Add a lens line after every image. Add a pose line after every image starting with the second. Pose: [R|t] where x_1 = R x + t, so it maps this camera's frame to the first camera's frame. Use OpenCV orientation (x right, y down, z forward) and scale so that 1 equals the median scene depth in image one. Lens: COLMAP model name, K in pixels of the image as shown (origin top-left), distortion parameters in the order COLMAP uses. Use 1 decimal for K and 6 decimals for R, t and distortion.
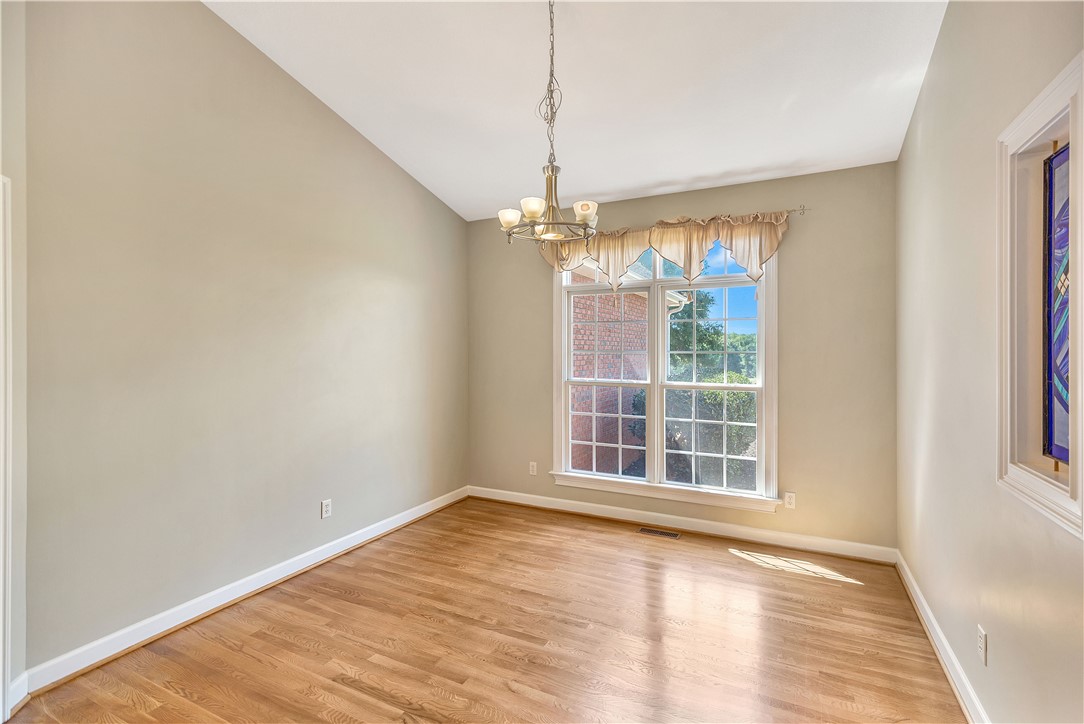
lens RADIAL K [[488.3, 0, 547.7], [0, 488.3, 356.0], [0, 0, 1]] dist [0.001127, 0.000046]
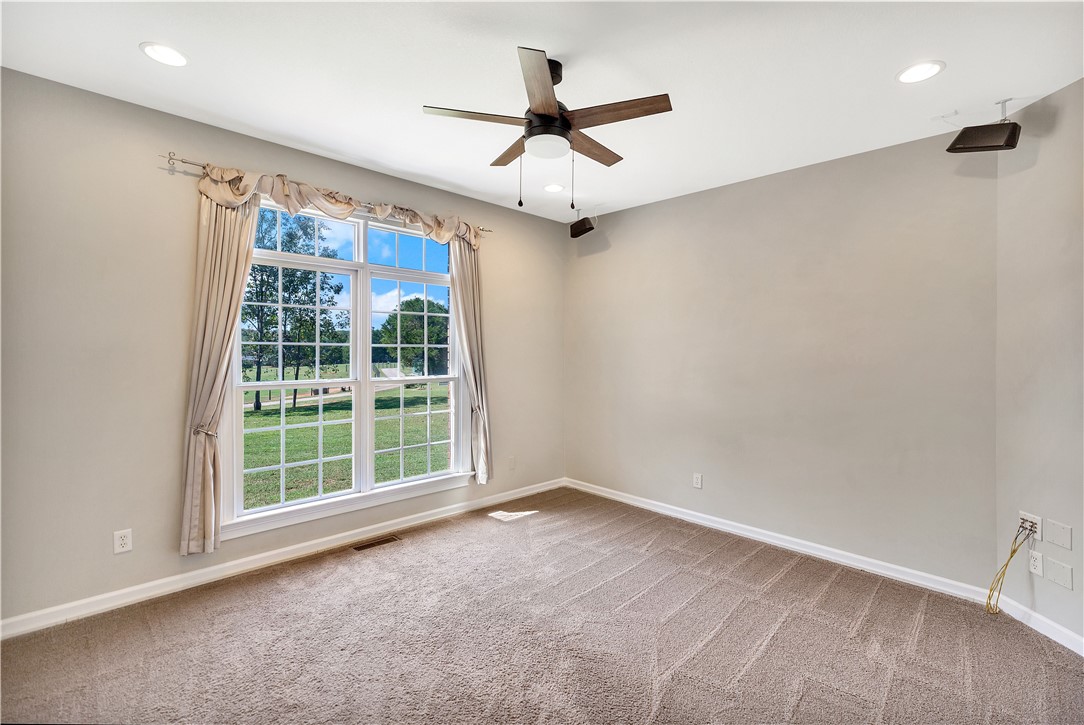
lens RADIAL K [[488.3, 0, 547.7], [0, 488.3, 356.5], [0, 0, 1]] dist [0.001127, 0.000046]
pose [[0.337338, -0.017941, 0.941213, -0.514097], [0.000025, 0.999819, 0.019049, -0.005399], [-0.941384, -0.006403, 0.337277, 0.395181]]
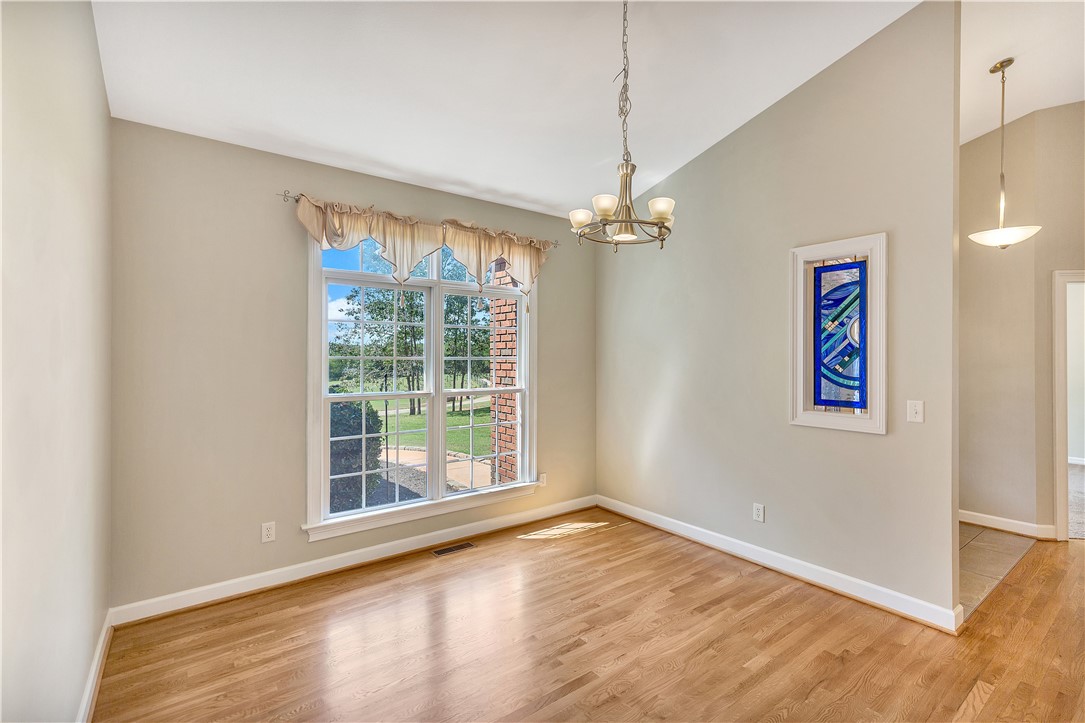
lens RADIAL K [[488.7, 0, 548.2], [0, 488.7, 355.4], [0, 0, 1]] dist [0.001127, 0.000046]
pose [[0.444788, 0.002008, 0.895634, -0.578628], [0.010469, 0.999918, -0.007441, -0.003748], [-0.895575, 0.012686, 0.444730, 0.441072]]
